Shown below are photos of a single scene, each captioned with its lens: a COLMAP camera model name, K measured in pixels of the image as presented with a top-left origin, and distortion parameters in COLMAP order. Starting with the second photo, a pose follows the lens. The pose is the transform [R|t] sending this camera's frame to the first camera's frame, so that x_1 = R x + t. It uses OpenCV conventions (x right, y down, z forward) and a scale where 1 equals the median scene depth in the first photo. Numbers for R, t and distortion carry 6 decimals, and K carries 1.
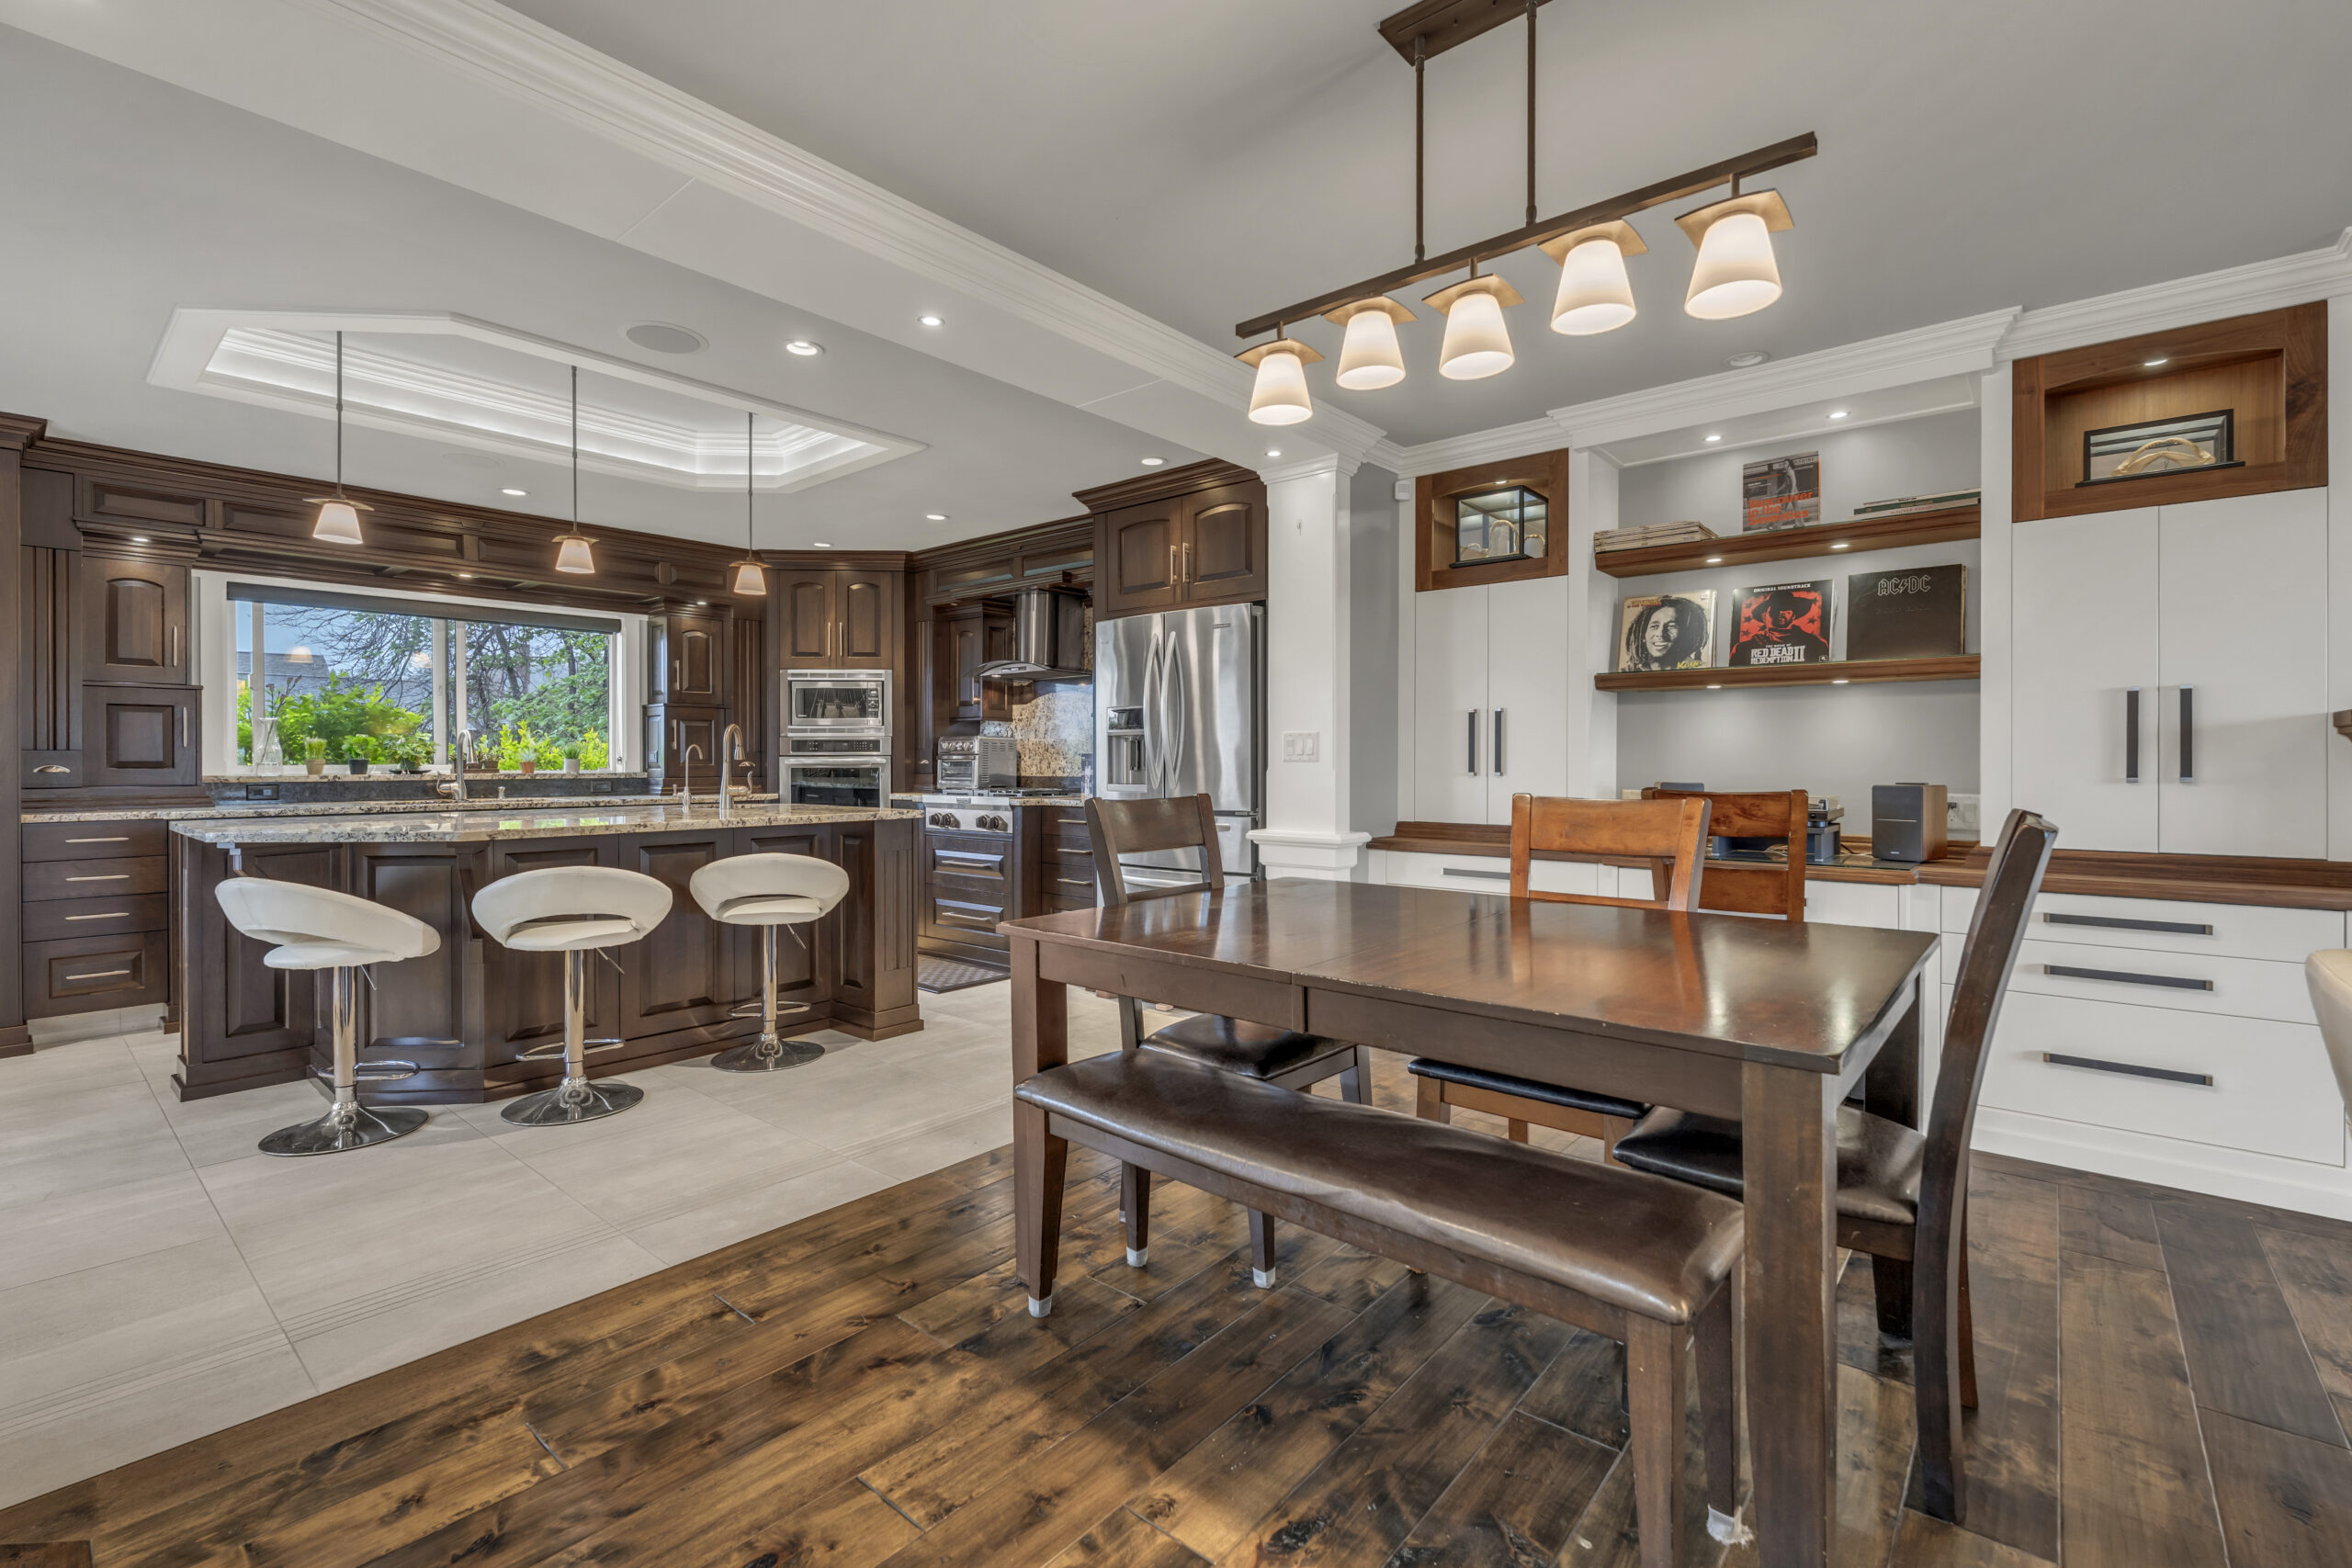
lens RADIAL K [[1030.0, 0, 1177.3], [0, 1030.0, 767.1], [0, 0, 1]] dist [-0.005613, 0.000654]
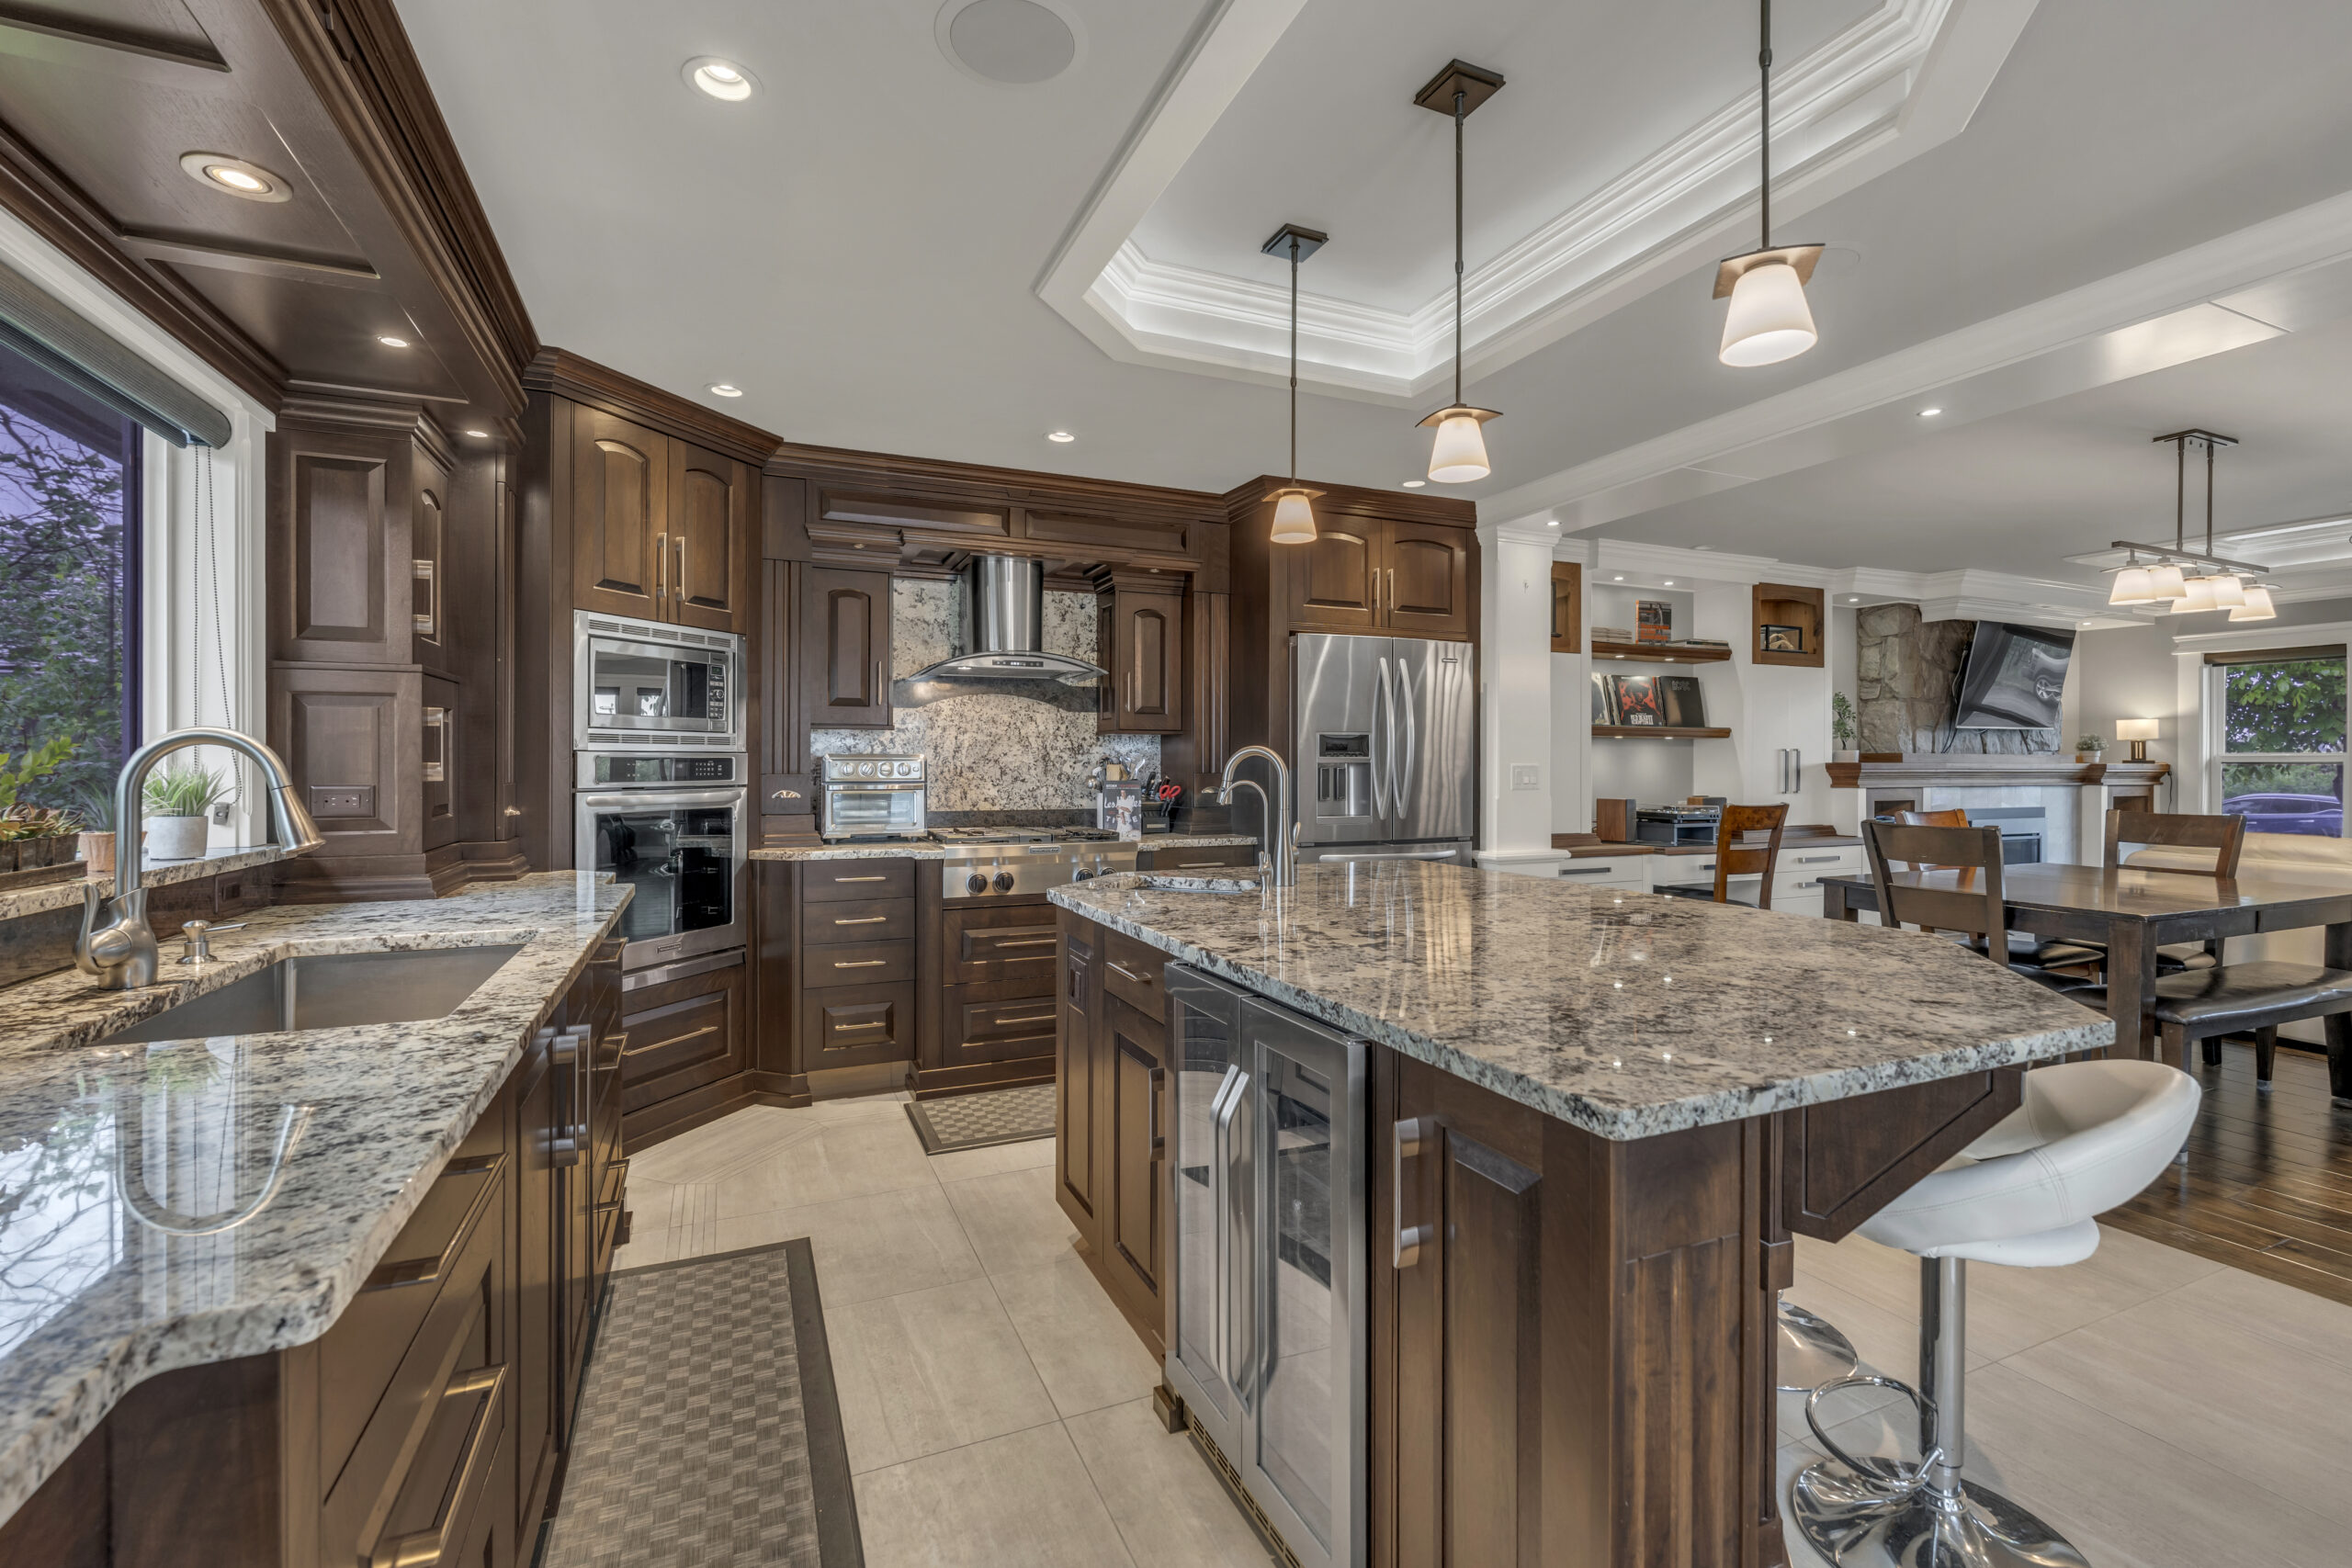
lens RADIAL K [[1030.0, 0, 1184.5], [0, 1030.0, 769.4], [0, 0, 1]] dist [-0.005613, 0.000654]
pose [[0.435724, -0.004459, 0.900069, -1.073136], [0.003510, 0.999989, 0.003255, -0.032957], [-0.900073, 0.001741, 0.435735, 0.830346]]
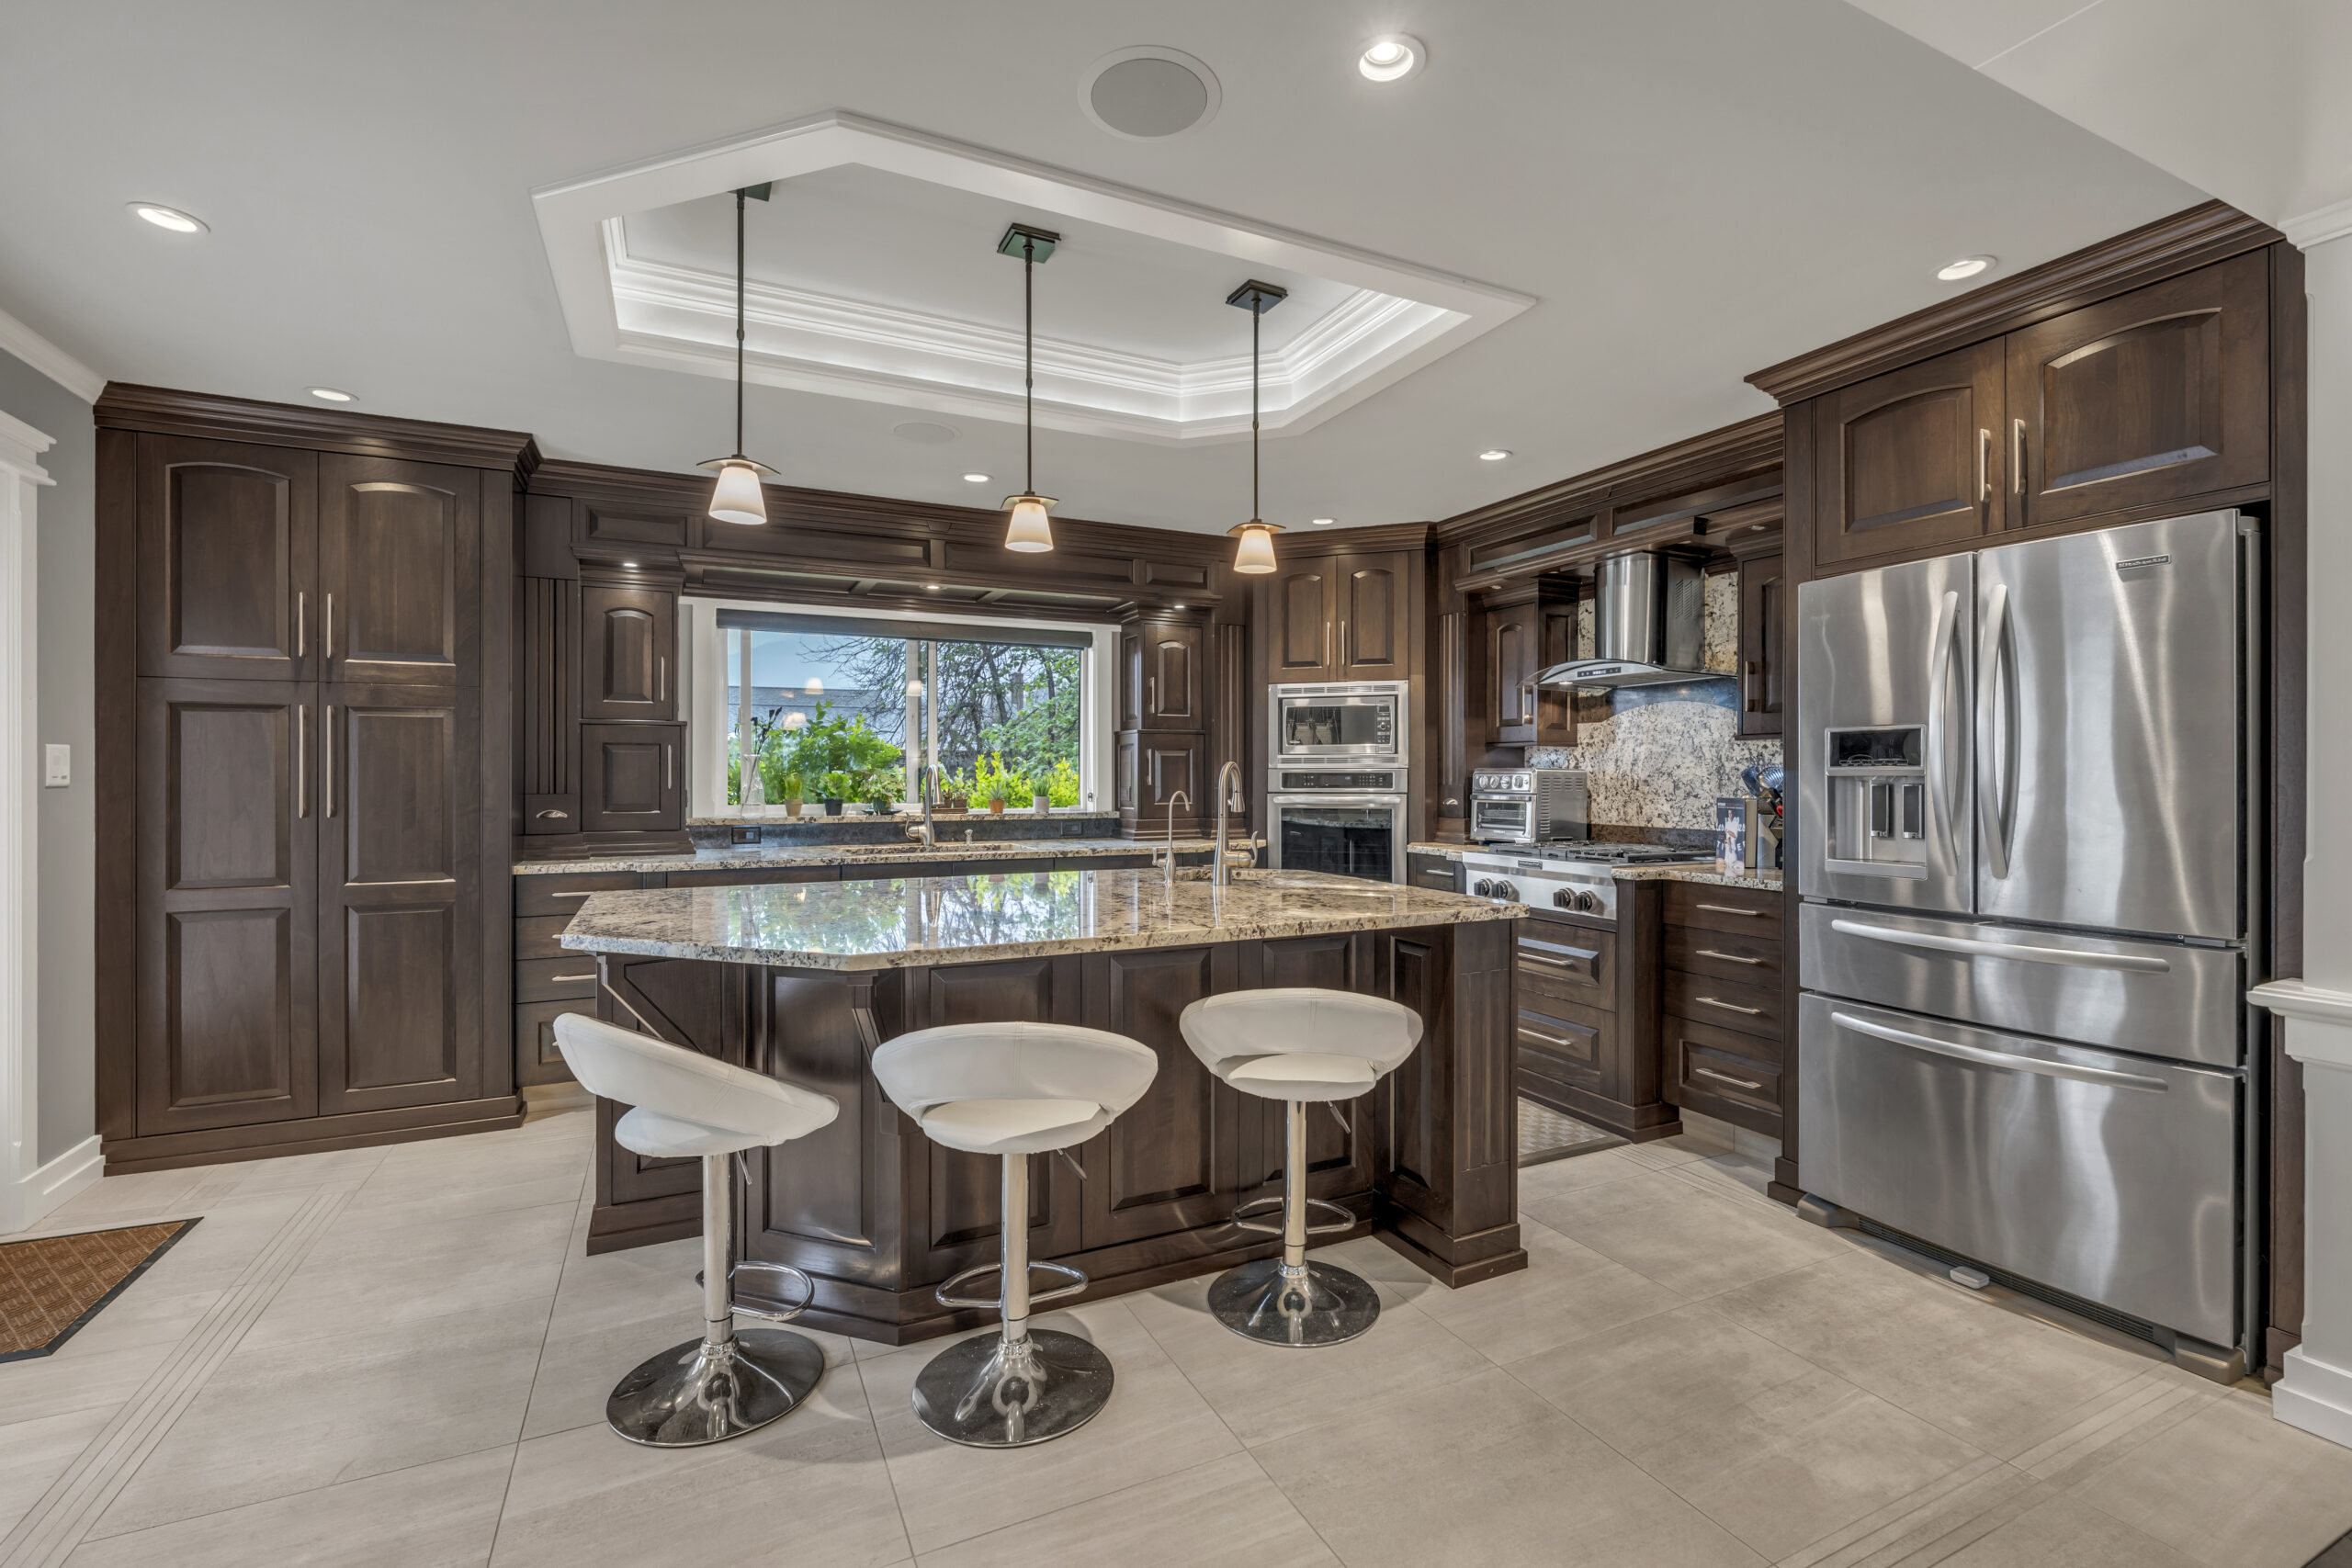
lens RADIAL K [[1030.0, 0, 1179.4], [0, 1030.0, 776.8], [0, 0, 1]] dist [-0.005613, 0.000654]
pose [[0.914378, 0.002162, -0.404855, -0.193903], [-0.003638, 0.999989, -0.002875, -0.031736], [0.404845, 0.004101, 0.914376, 0.373418]]
